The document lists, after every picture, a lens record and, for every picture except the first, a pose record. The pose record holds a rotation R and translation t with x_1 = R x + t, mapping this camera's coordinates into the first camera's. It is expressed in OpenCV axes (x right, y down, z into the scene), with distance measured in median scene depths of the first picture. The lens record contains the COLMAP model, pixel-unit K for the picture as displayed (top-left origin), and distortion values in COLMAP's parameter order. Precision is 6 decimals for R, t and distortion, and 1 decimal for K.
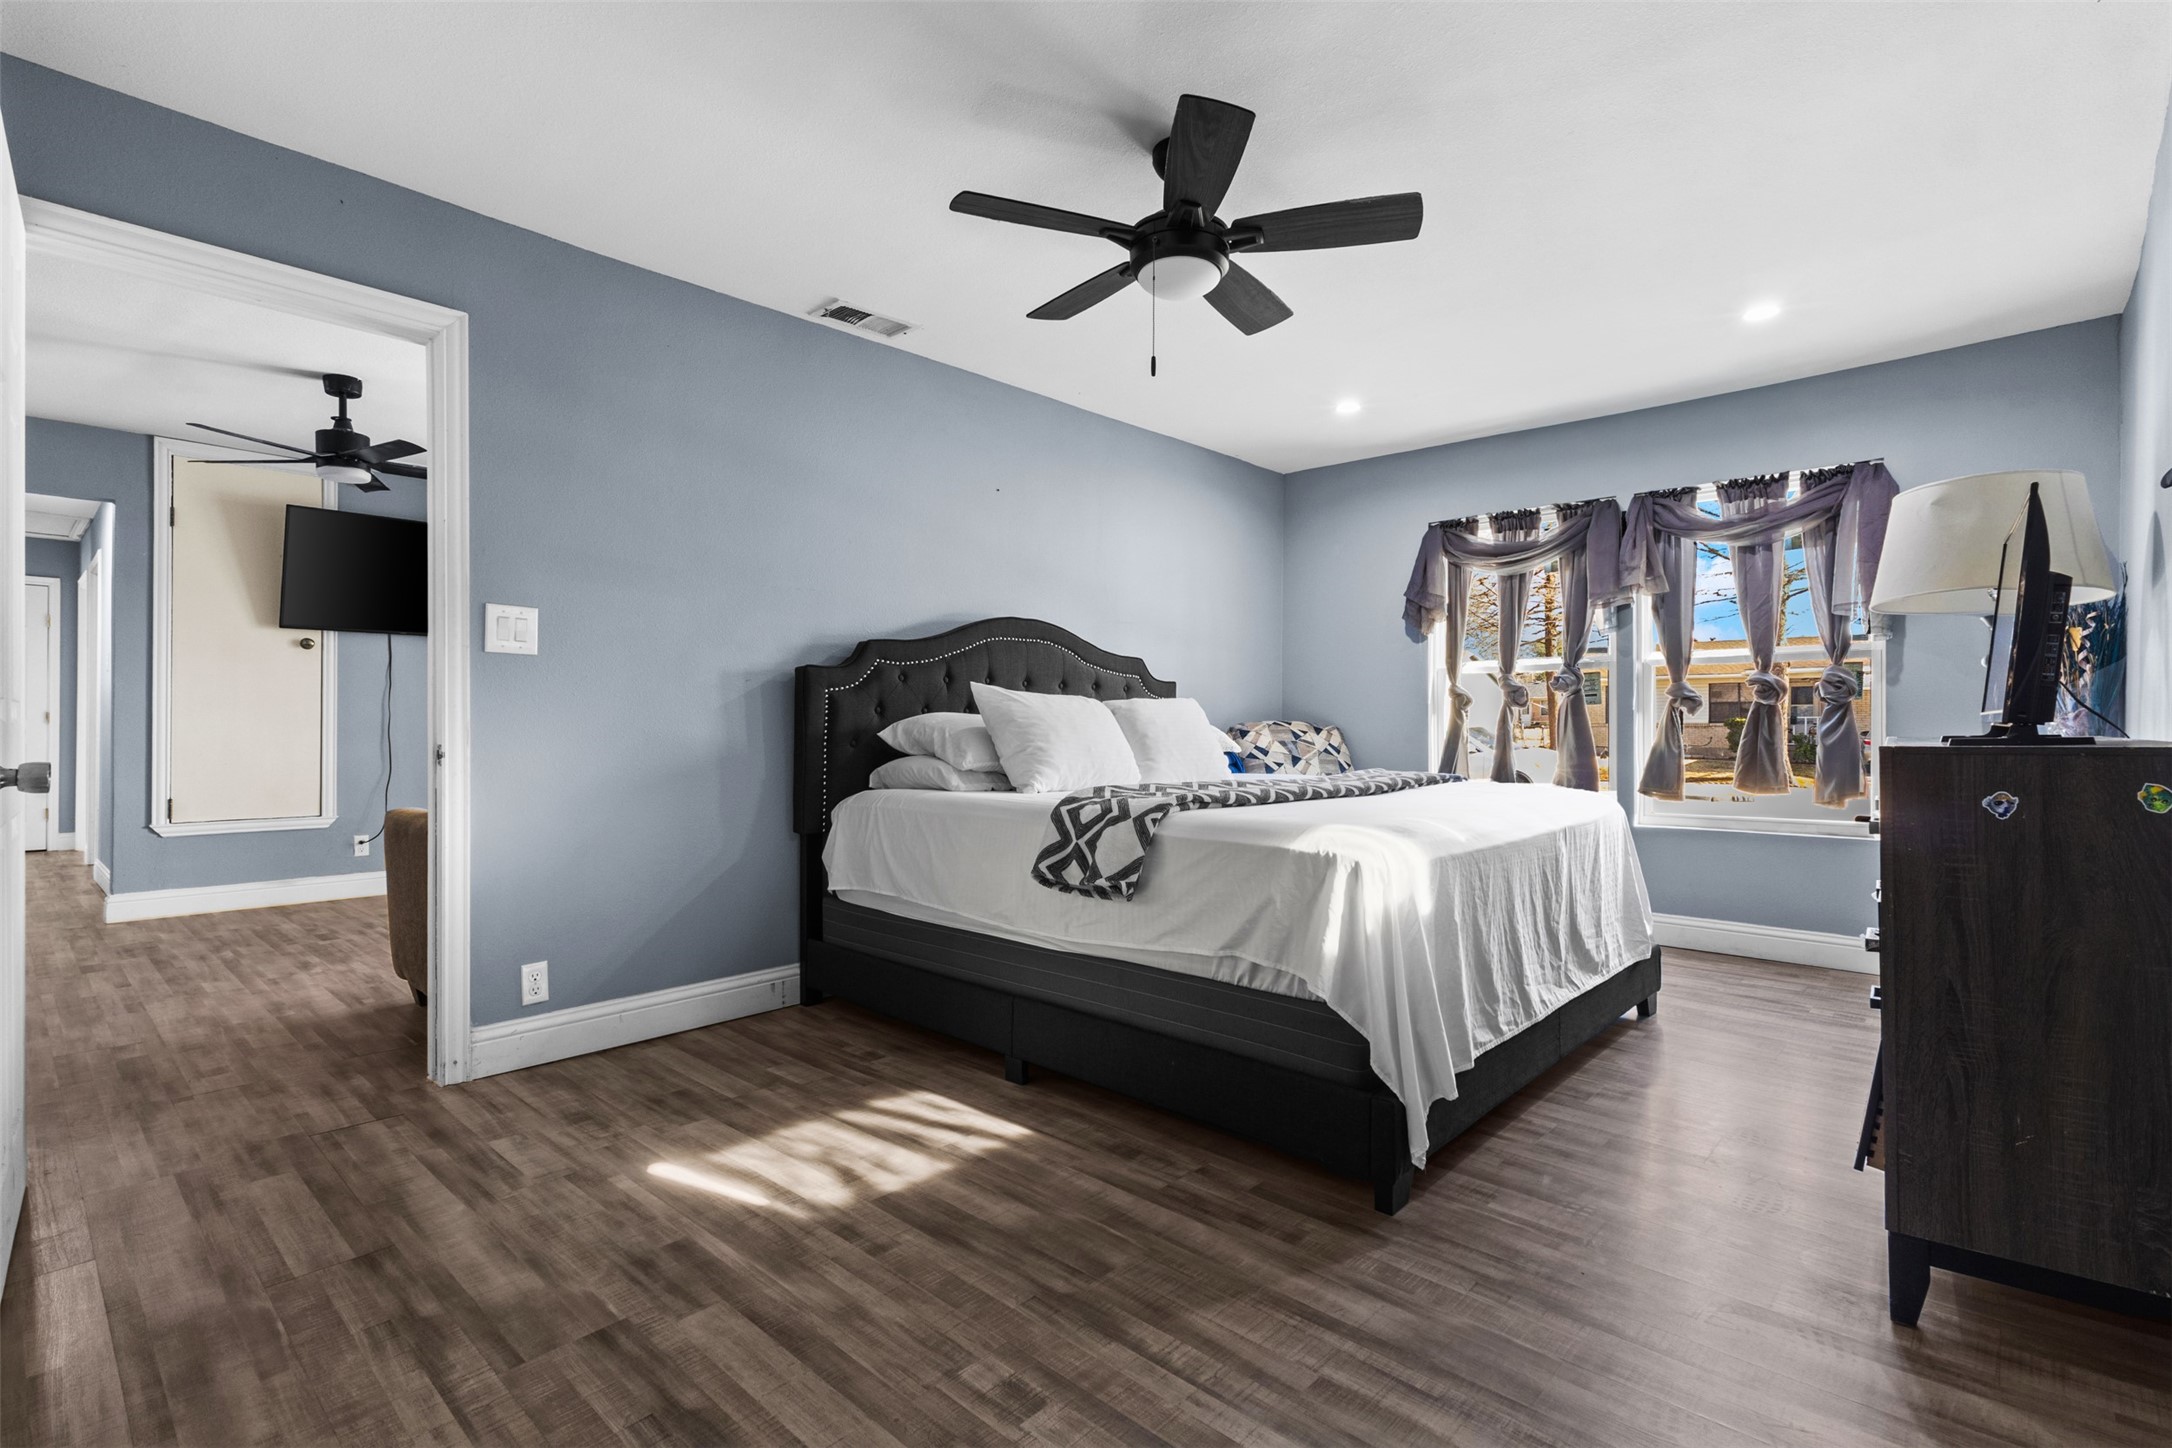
lens RADIAL K [[1013.4, 0, 1074.7], [0, 1013.4, 721.3], [0, 0, 1]] dist [0.006417, 0.001499]
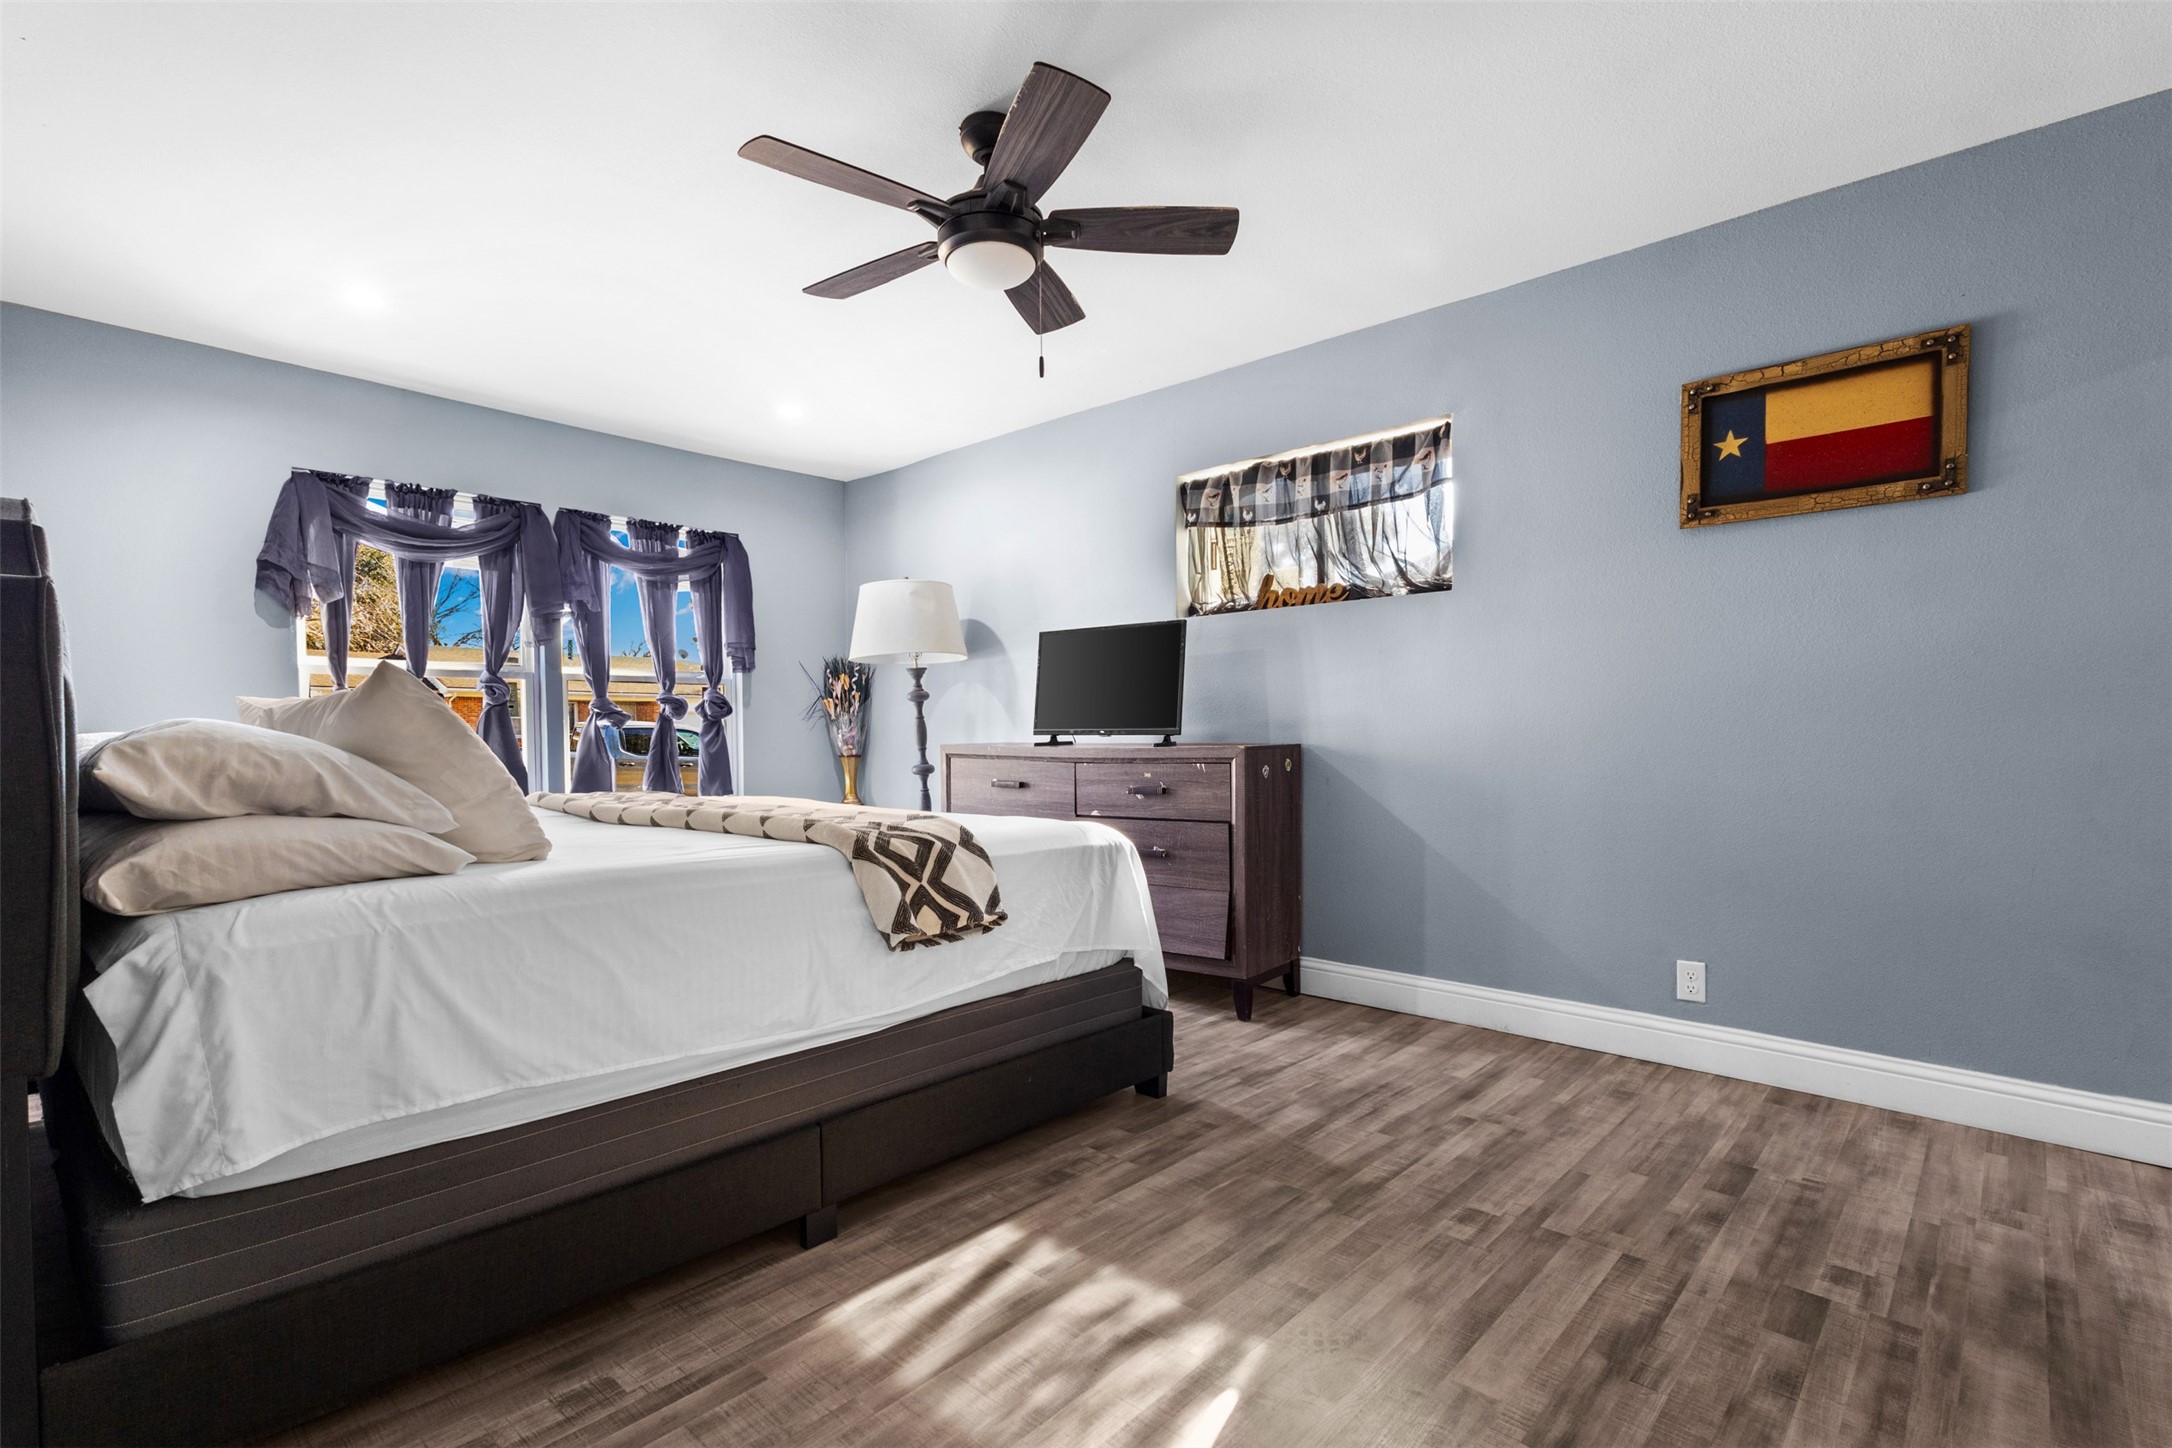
lens RADIAL K [[999.3, 0, 1085.6], [0, 999.3, 772.5], [0, 0, 1]] dist [0.000260, 0.001017]
pose [[-0.003974, -0.039097, 0.999227, -0.870107], [0.001395, 0.999234, 0.039103, -0.000808], [-0.999991, 0.001549, -0.003917, 0.952301]]
